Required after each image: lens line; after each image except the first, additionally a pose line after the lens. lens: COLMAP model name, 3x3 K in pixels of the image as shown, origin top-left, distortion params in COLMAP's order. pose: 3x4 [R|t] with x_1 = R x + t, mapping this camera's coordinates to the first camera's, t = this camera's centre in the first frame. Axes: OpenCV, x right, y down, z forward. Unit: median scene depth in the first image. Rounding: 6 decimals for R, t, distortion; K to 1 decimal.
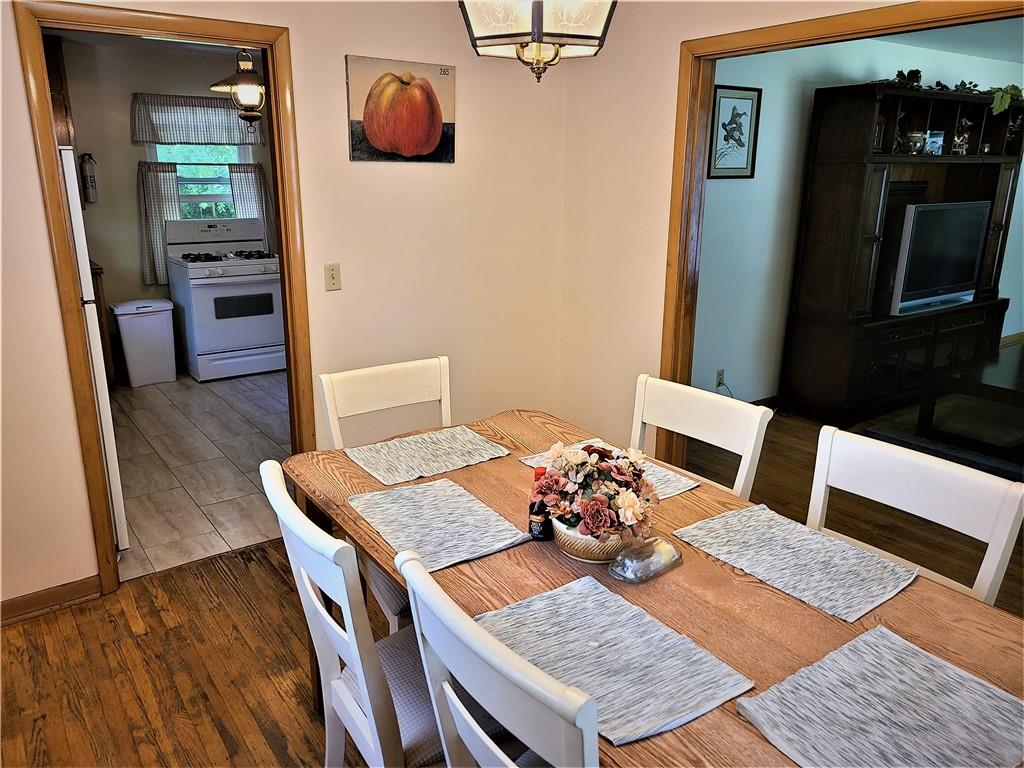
lens RADIAL K [[766.1, 0, 511.9], [0, 766.1, 378.9], [0, 0, 1]] dist [0.034195, -0.008028]
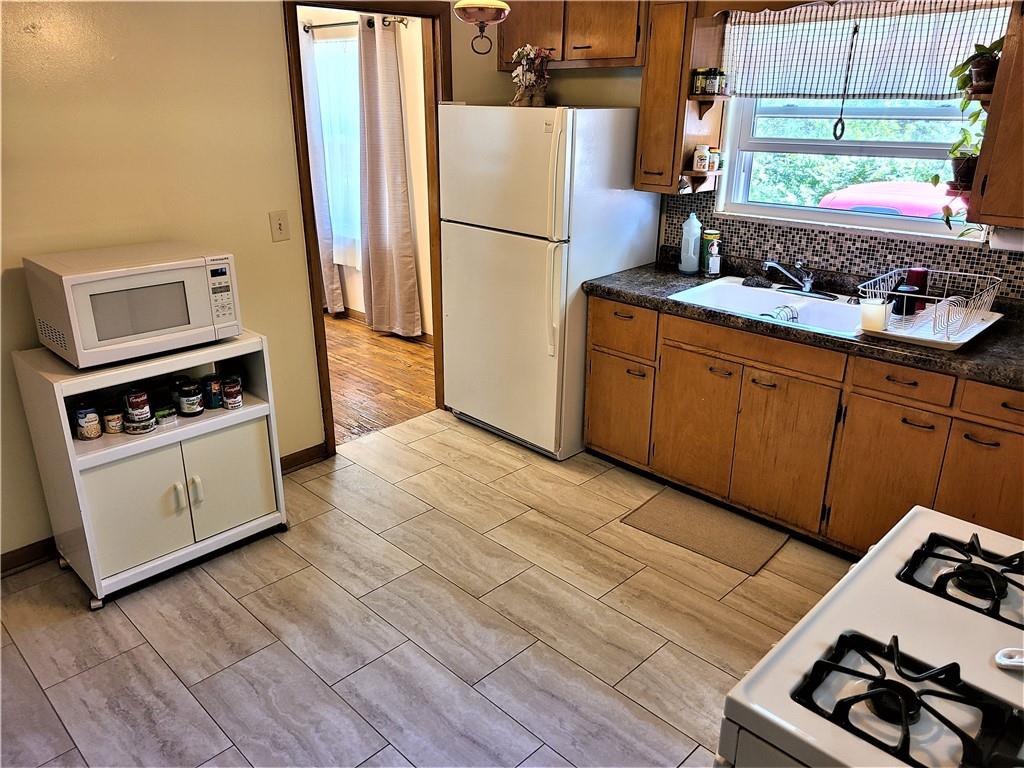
lens RADIAL K [[766.1, 0, 511.9], [0, 766.1, 378.9], [0, 0, 1]] dist [0.034195, -0.008028]
pose [[-0.987338, 0.042070, -0.152950, -0.223537], [-0.055148, 0.813016, 0.579623, -0.331407], [0.148736, 0.580719, -0.800402, 1.133404]]
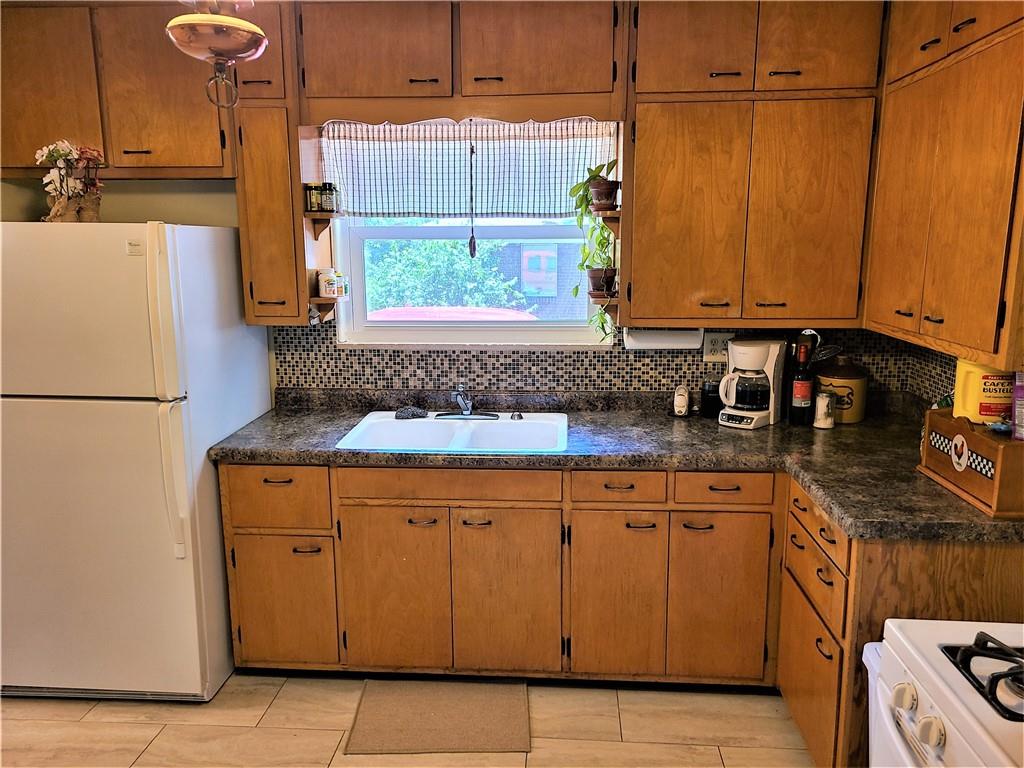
lens RADIAL K [[758.3, 0, 514.5], [0, 758.3, 388.1], [0, 0, 1]] dist [0.039789, -0.004736]
pose [[-0.640868, 0.139473, -0.754875, -0.148719], [-0.207792, 0.915127, 0.345492, -0.264064], [0.738993, 0.378272, -0.557494, 0.965626]]
